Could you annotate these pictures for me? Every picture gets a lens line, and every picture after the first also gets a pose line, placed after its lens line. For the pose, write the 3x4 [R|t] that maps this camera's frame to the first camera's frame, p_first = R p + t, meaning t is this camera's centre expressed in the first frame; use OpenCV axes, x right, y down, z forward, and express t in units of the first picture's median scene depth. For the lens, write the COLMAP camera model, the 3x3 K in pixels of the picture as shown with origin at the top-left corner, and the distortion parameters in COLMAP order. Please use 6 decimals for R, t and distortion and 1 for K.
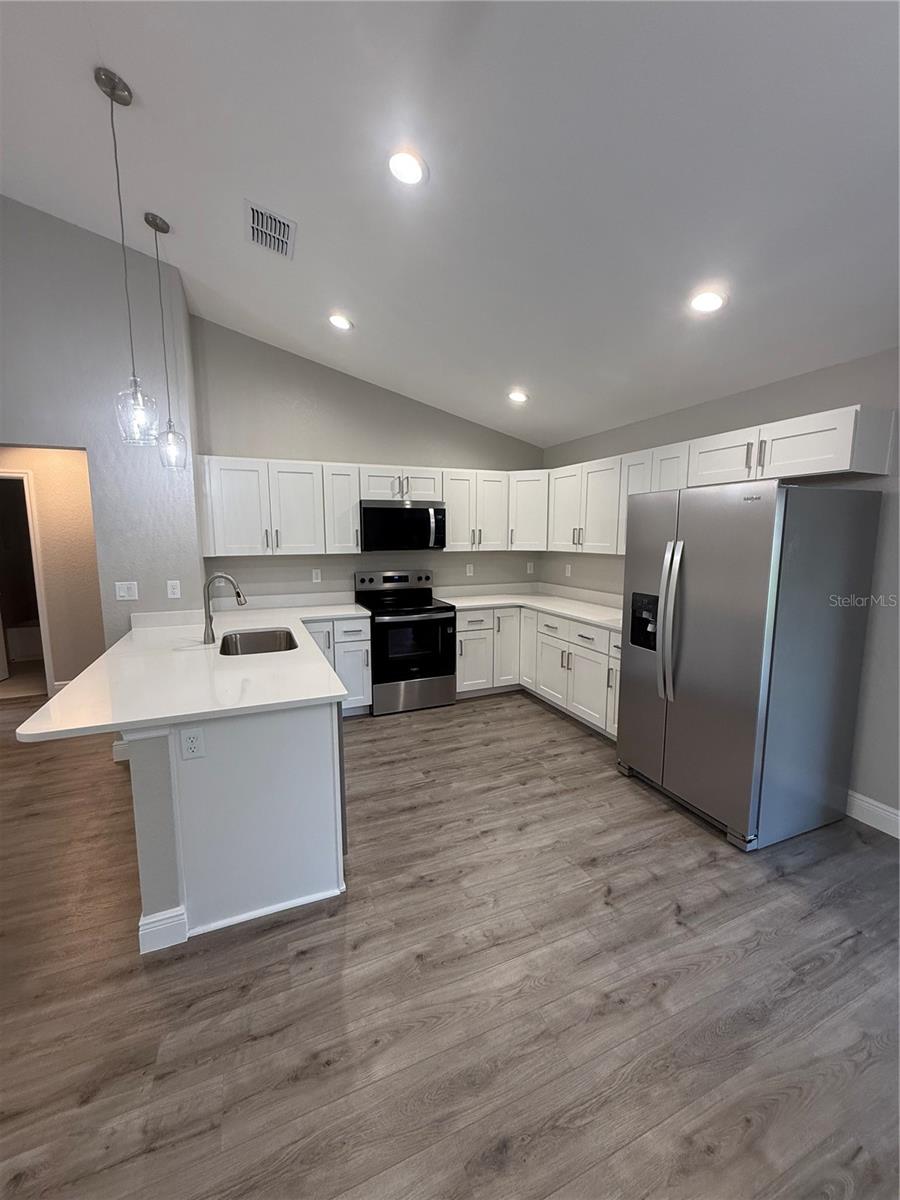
lens RADIAL K [[479.8, 0, 448.5], [0, 479.8, 593.6], [0, 0, 1]] dist [-0.001131, 0.000699]
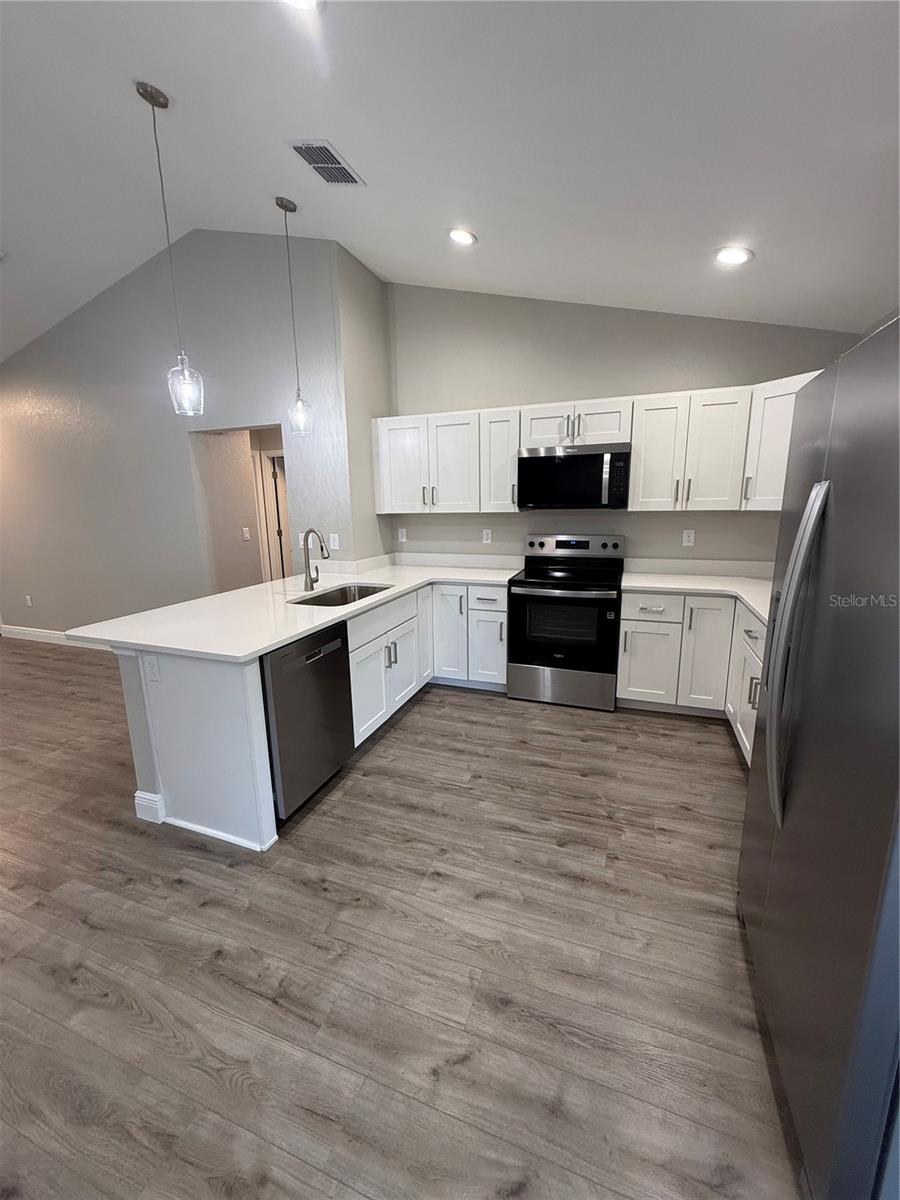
lens RADIAL K [[479.8, 0, 448.2], [0, 479.8, 595.8], [0, 0, 1]] dist [-0.001131, 0.000699]
pose [[0.723421, 0.126926, -0.678639, 0.442714], [-0.070474, 0.991397, 0.110296, -0.027717], [0.686800, -0.031964, 0.726143, 0.368830]]
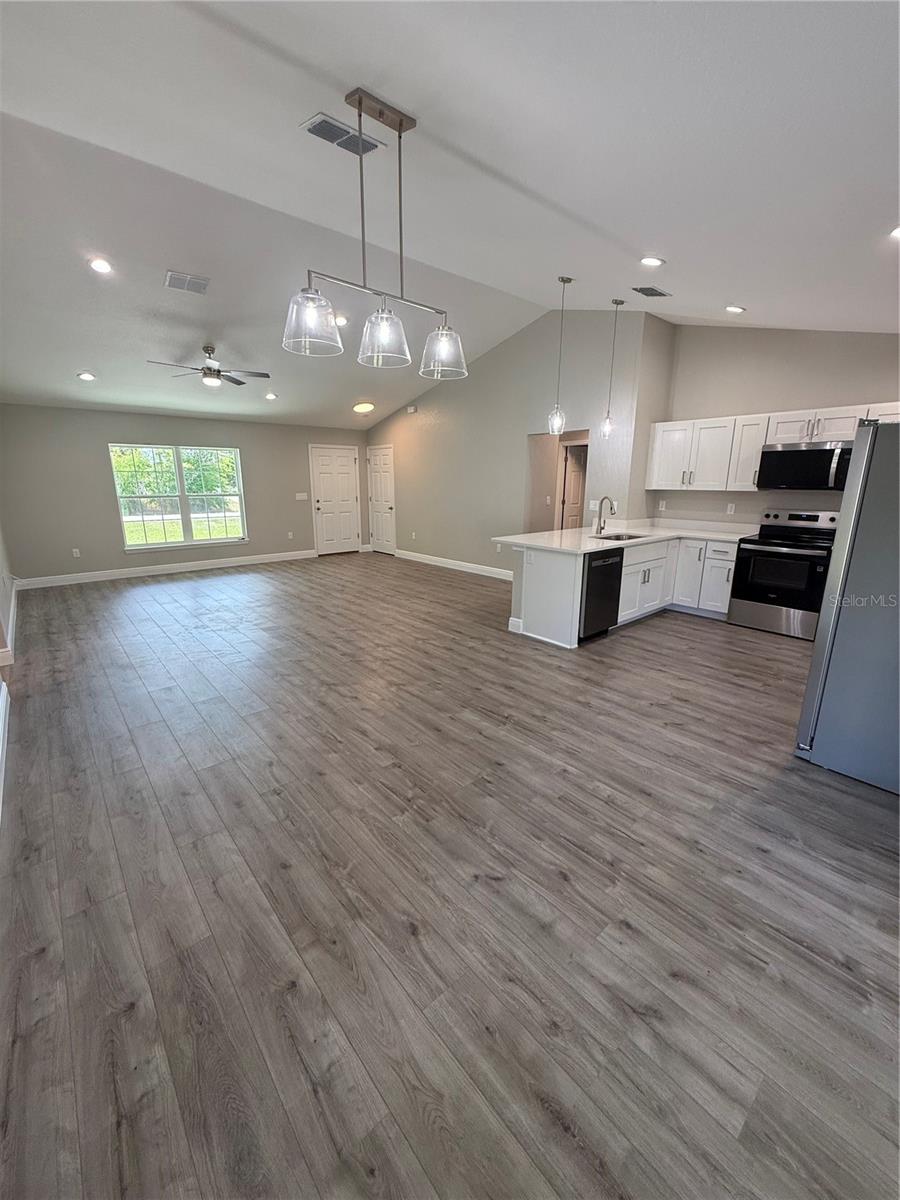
lens RADIAL K [[479.8, 0, 447.3], [0, 479.8, 597.0], [0, 0, 1]] dist [-0.001131, 0.000699]
pose [[0.301461, 0.232938, -0.924587, 0.990632], [-0.121423, 0.971183, 0.205088, 0.027361], [0.945716, 0.050440, 0.321057, -0.127374]]
